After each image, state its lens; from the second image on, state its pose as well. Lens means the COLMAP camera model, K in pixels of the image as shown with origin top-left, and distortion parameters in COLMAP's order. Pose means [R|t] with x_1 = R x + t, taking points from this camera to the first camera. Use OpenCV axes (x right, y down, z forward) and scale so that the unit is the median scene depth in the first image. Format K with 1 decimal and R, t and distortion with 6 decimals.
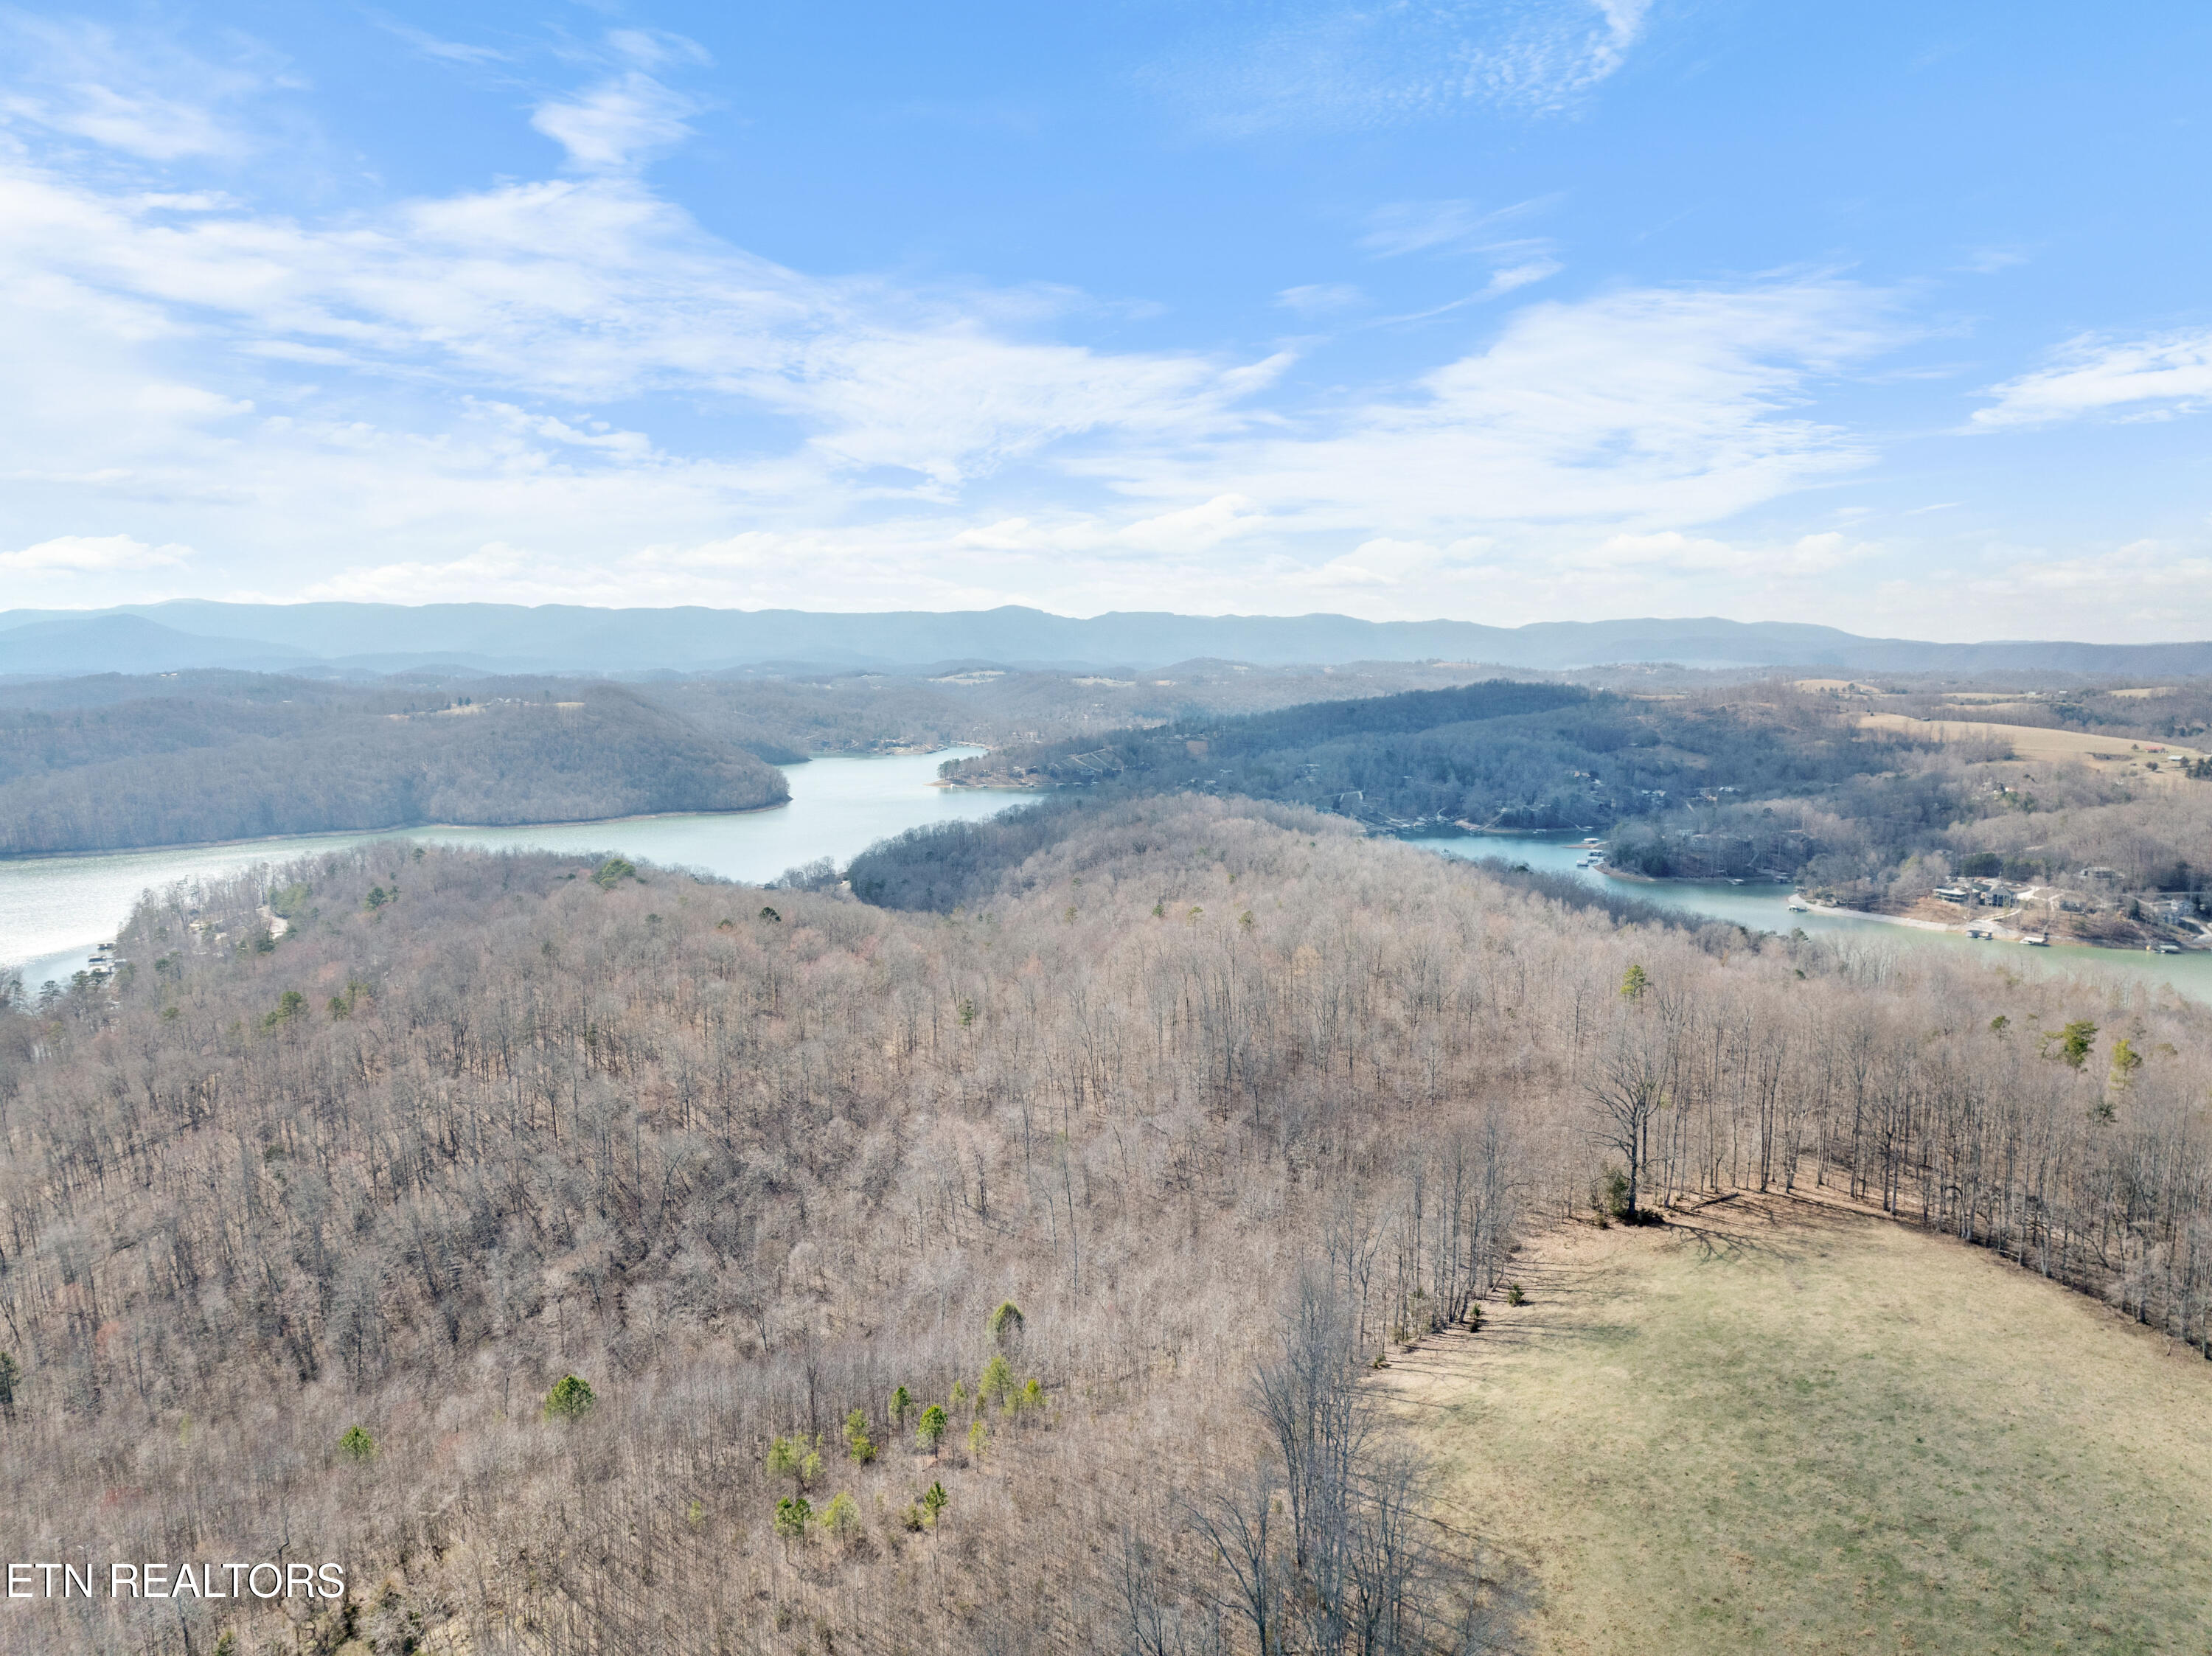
lens RADIAL K [[1561.3, 0, 1106.0], [0, 1561.3, 828.0], [0, 0, 1]] dist [-0.047634, 0.017282]
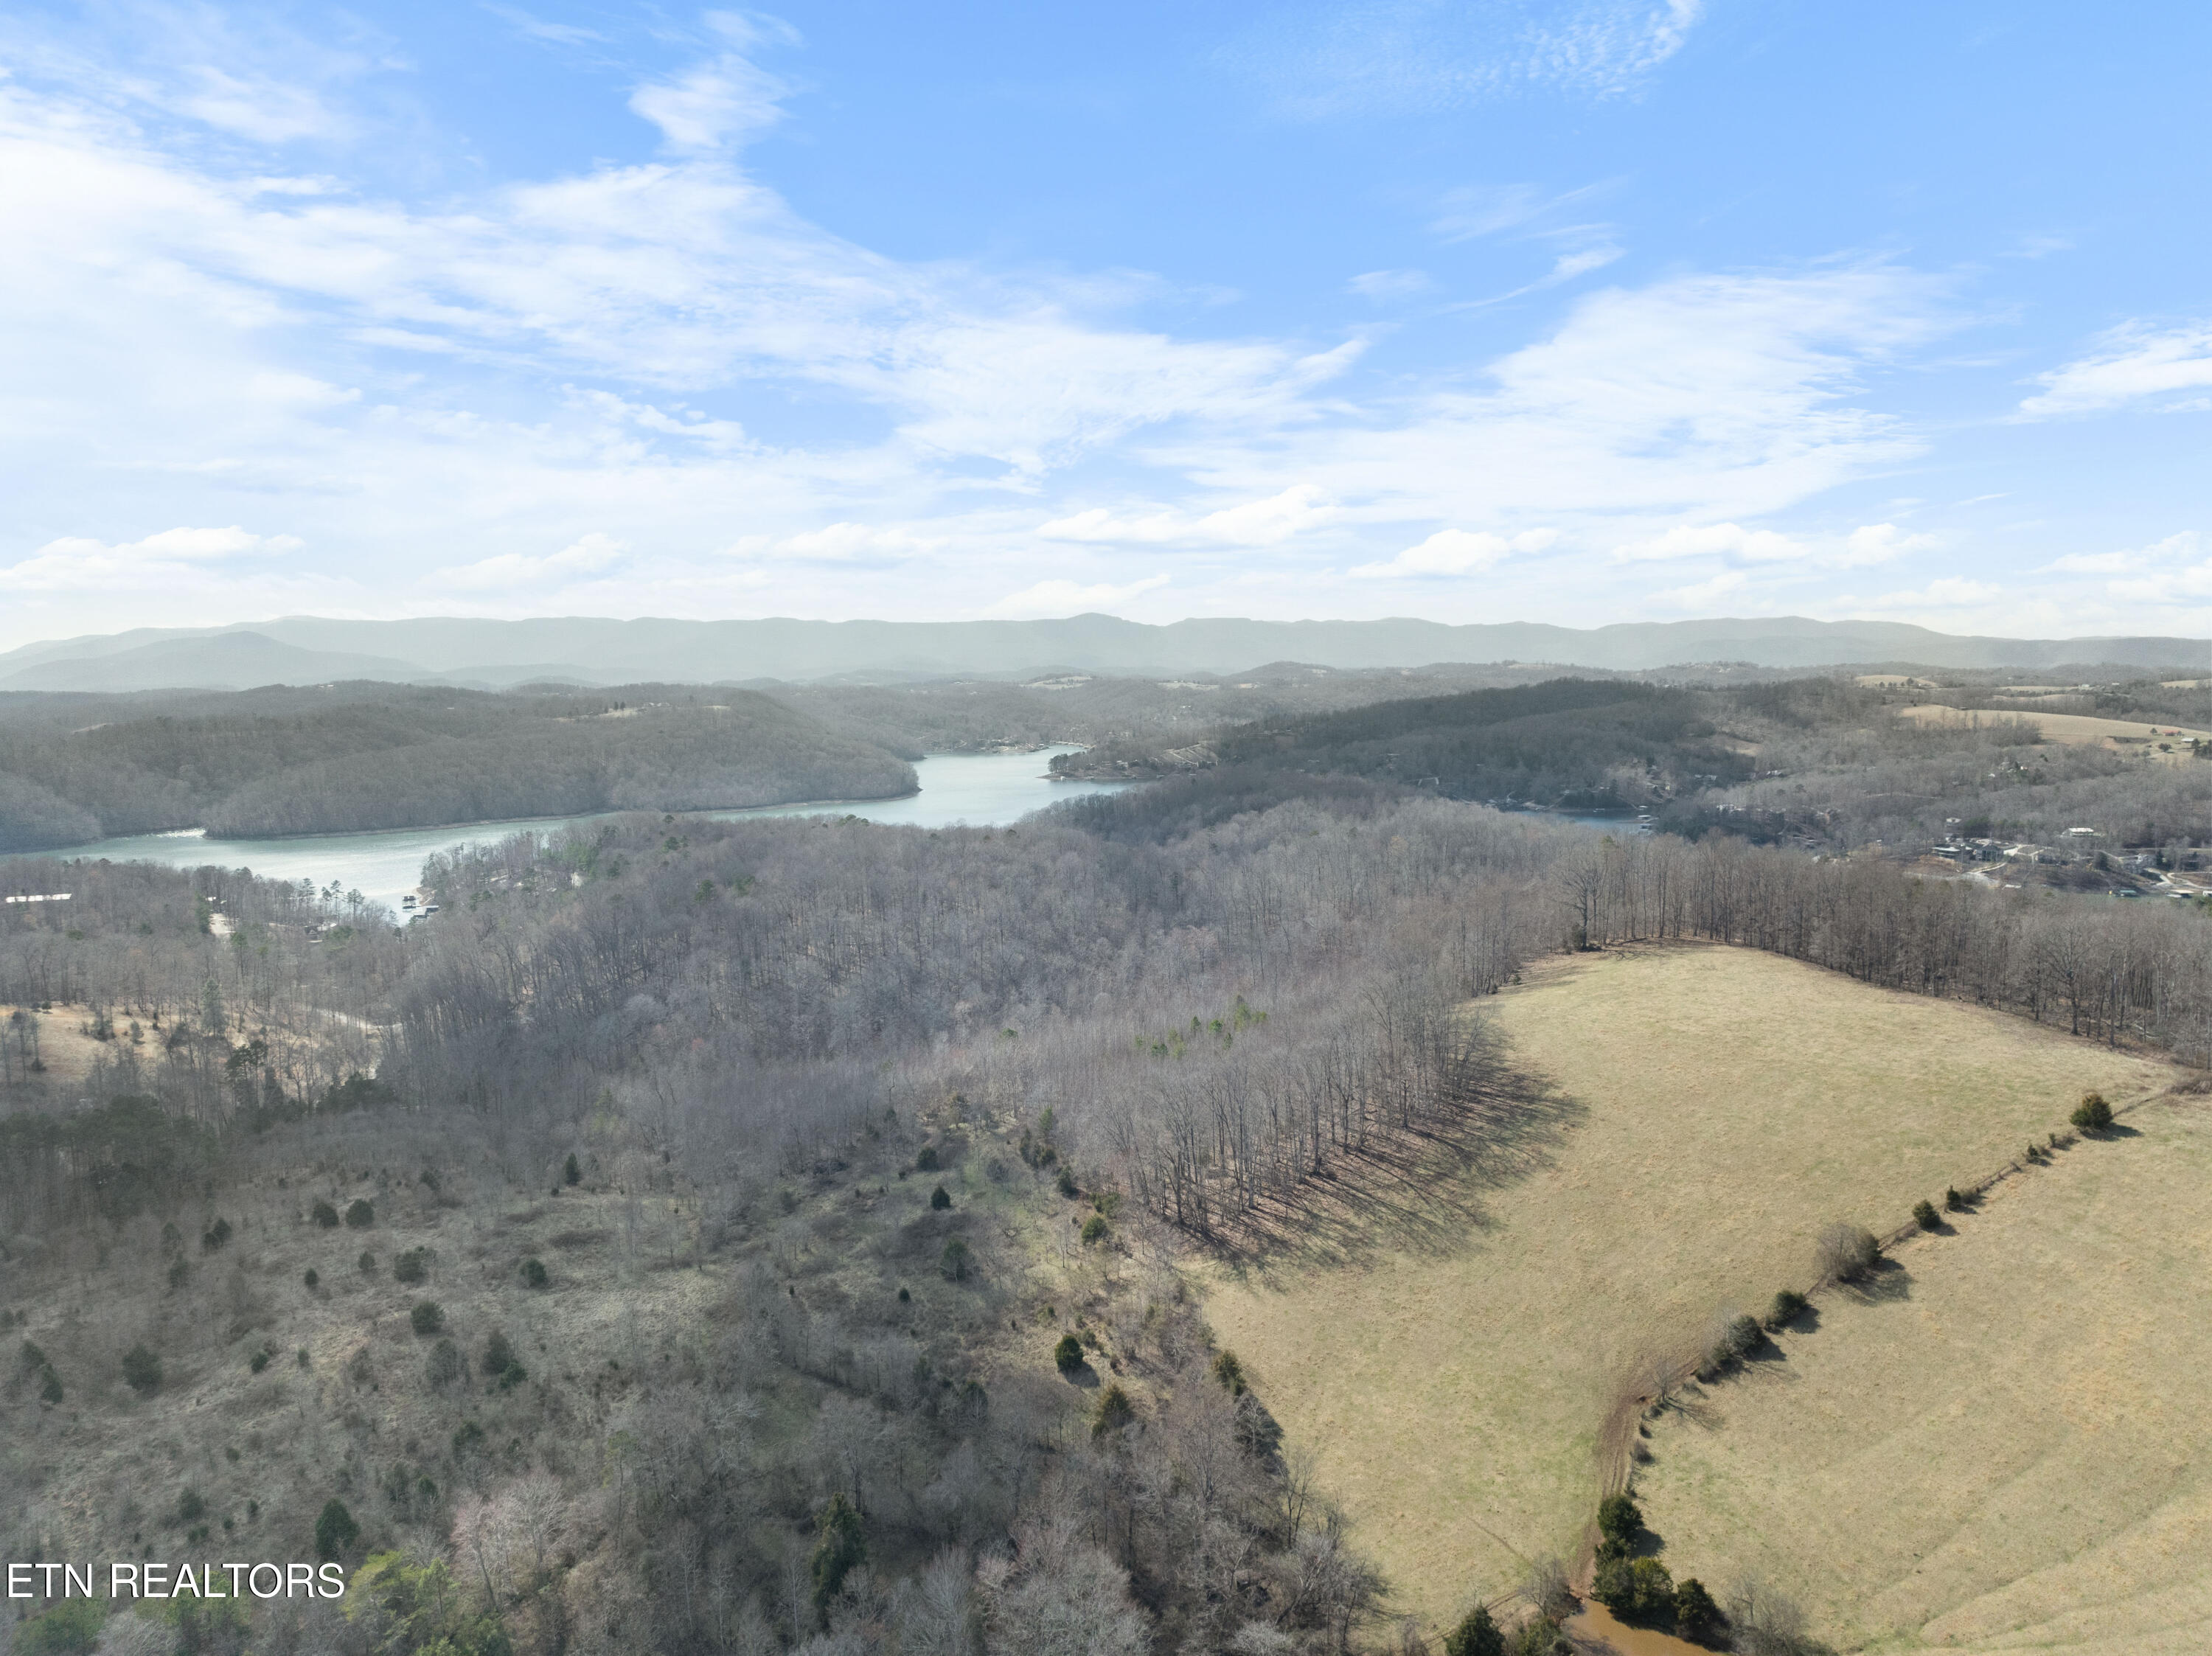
lens RADIAL K [[1561.3, 0, 1106.0], [0, 1561.3, 828.0], [0, 0, 1]] dist [-0.047634, 0.017282]
pose [[0.998800, -0.005843, -0.048621, -0.018464], [0.005629, 0.999974, -0.004538, 0.016611], [0.048646, 0.004259, 0.998807, -0.120109]]
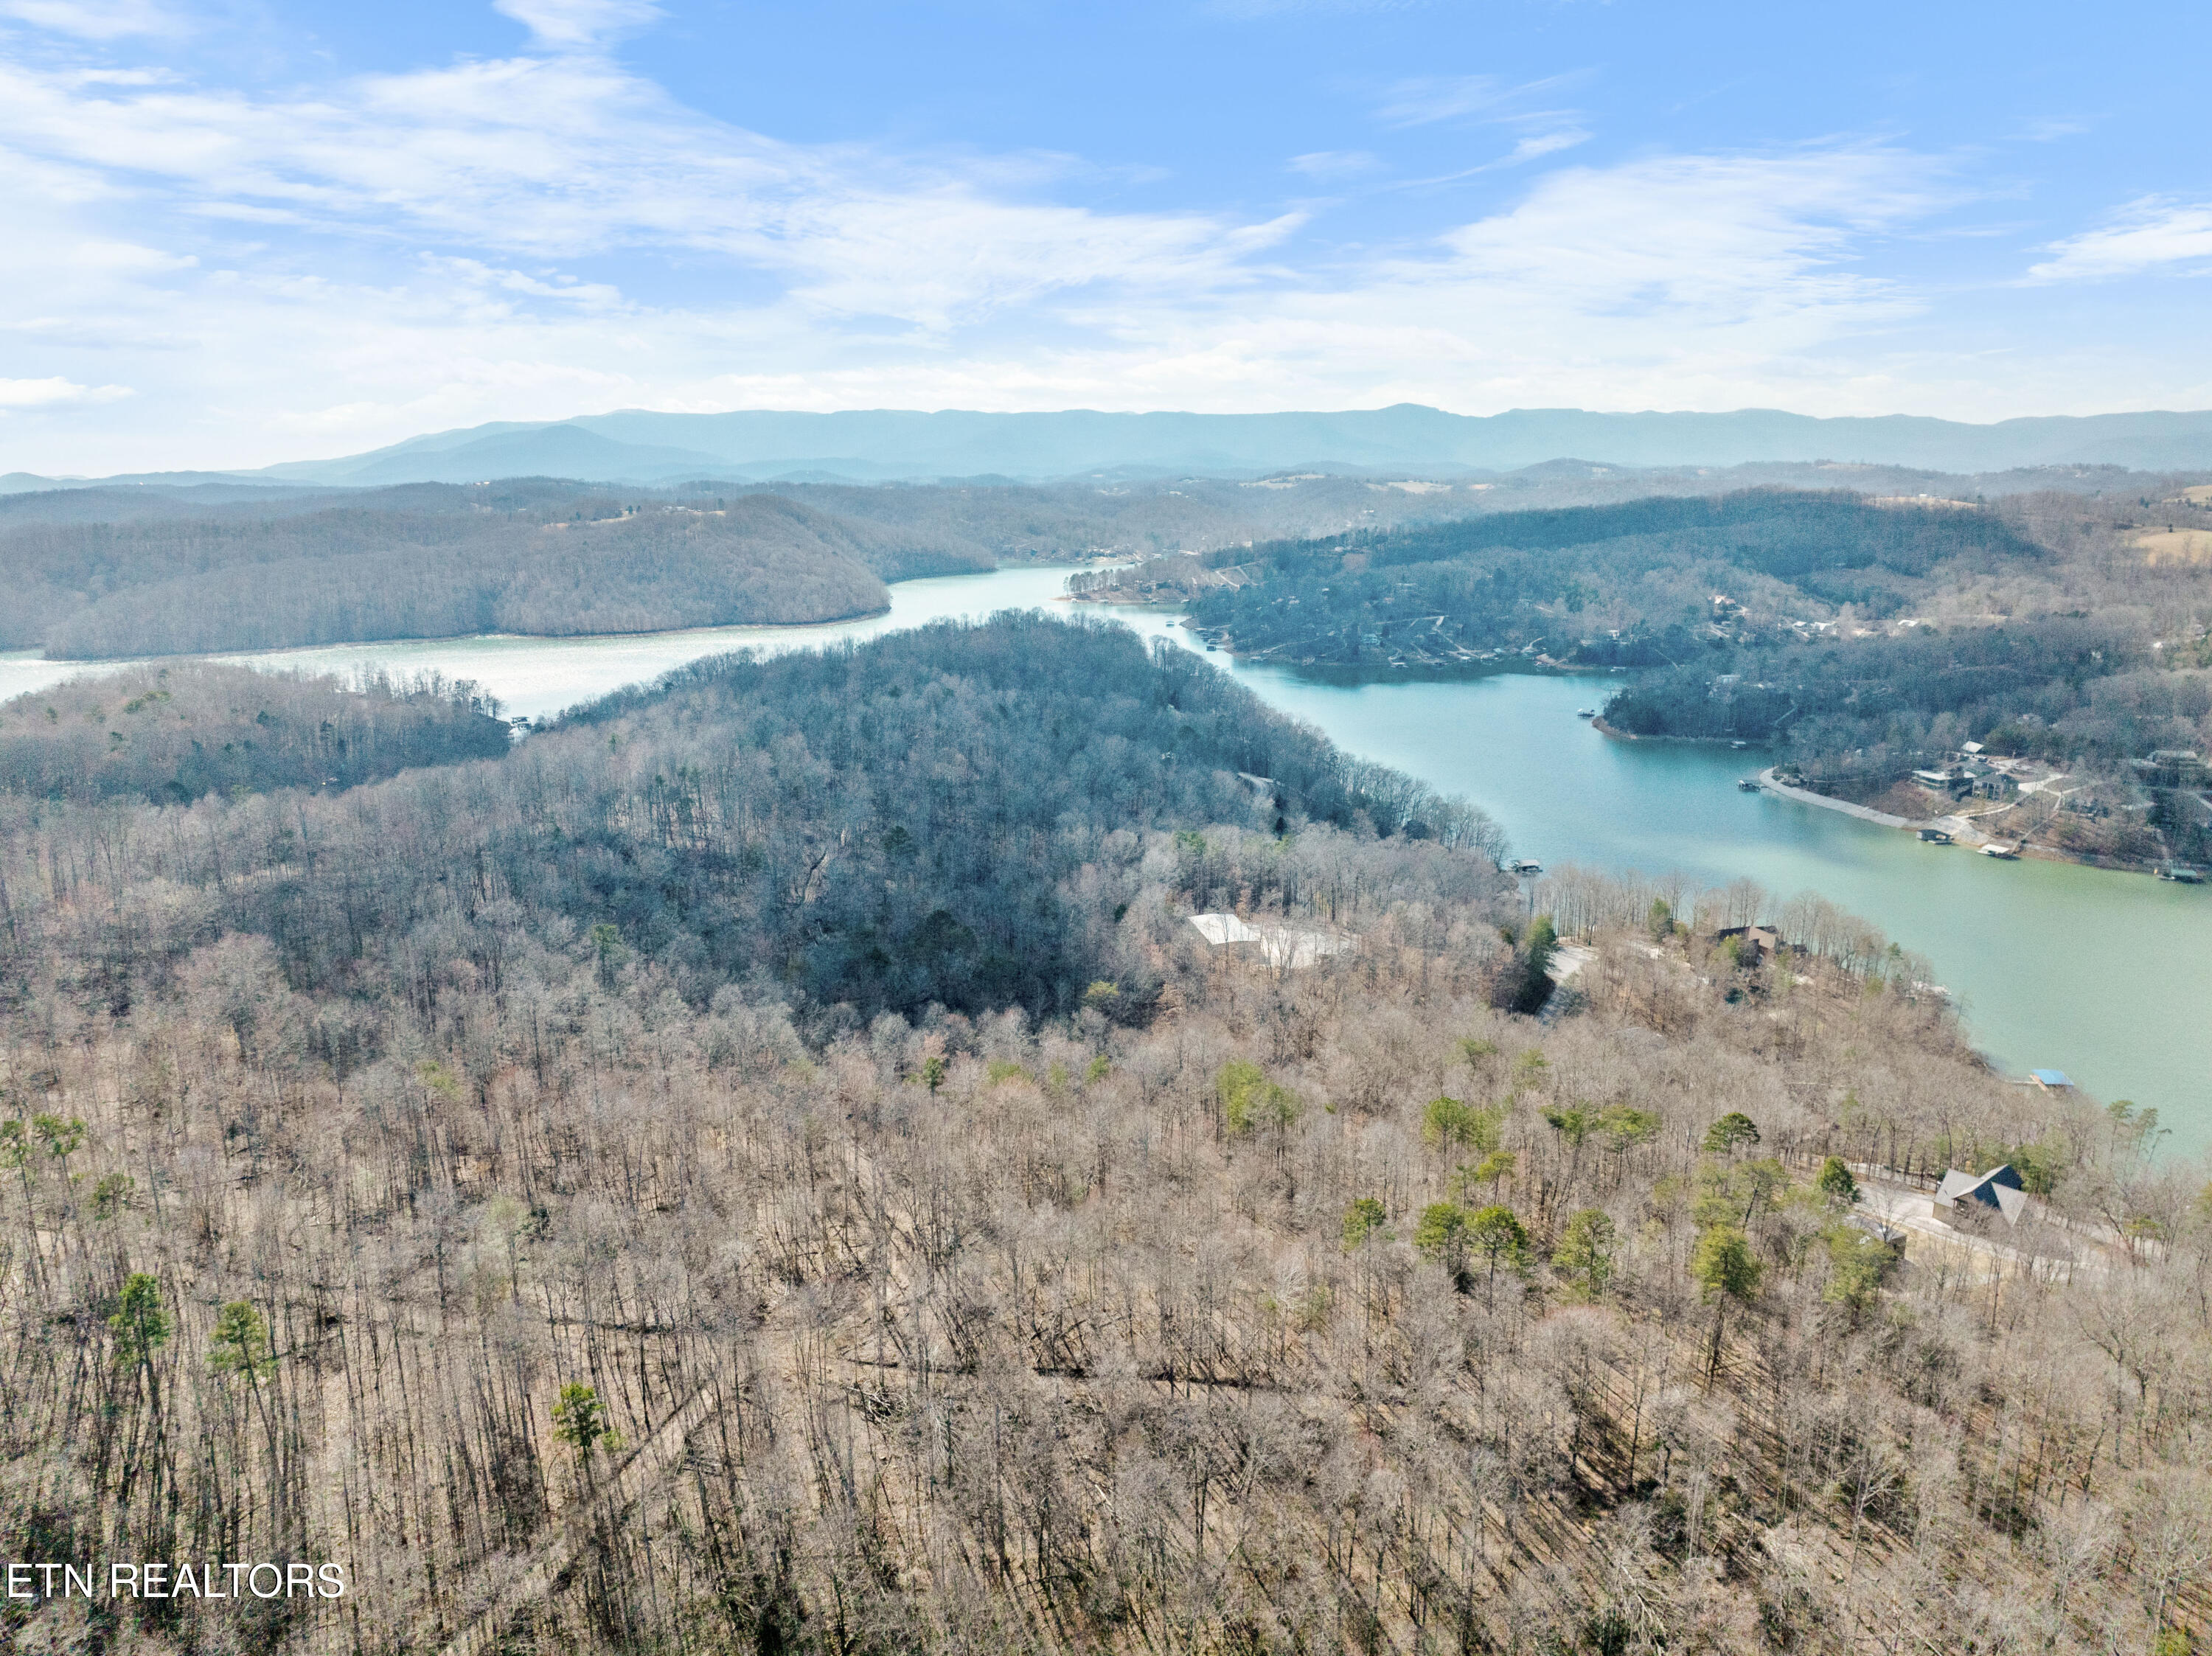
lens RADIAL K [[1561.0, 0, 1106.0], [0, 1561.0, 828.0], [0, 0, 1]] dist [-0.034240, -0.008521]
pose [[0.963450, 0.053124, -0.262567, 0.221108], [-0.020440, 0.991861, 0.125678, -0.011755], [0.267107, -0.115717, 0.956694, 0.106205]]
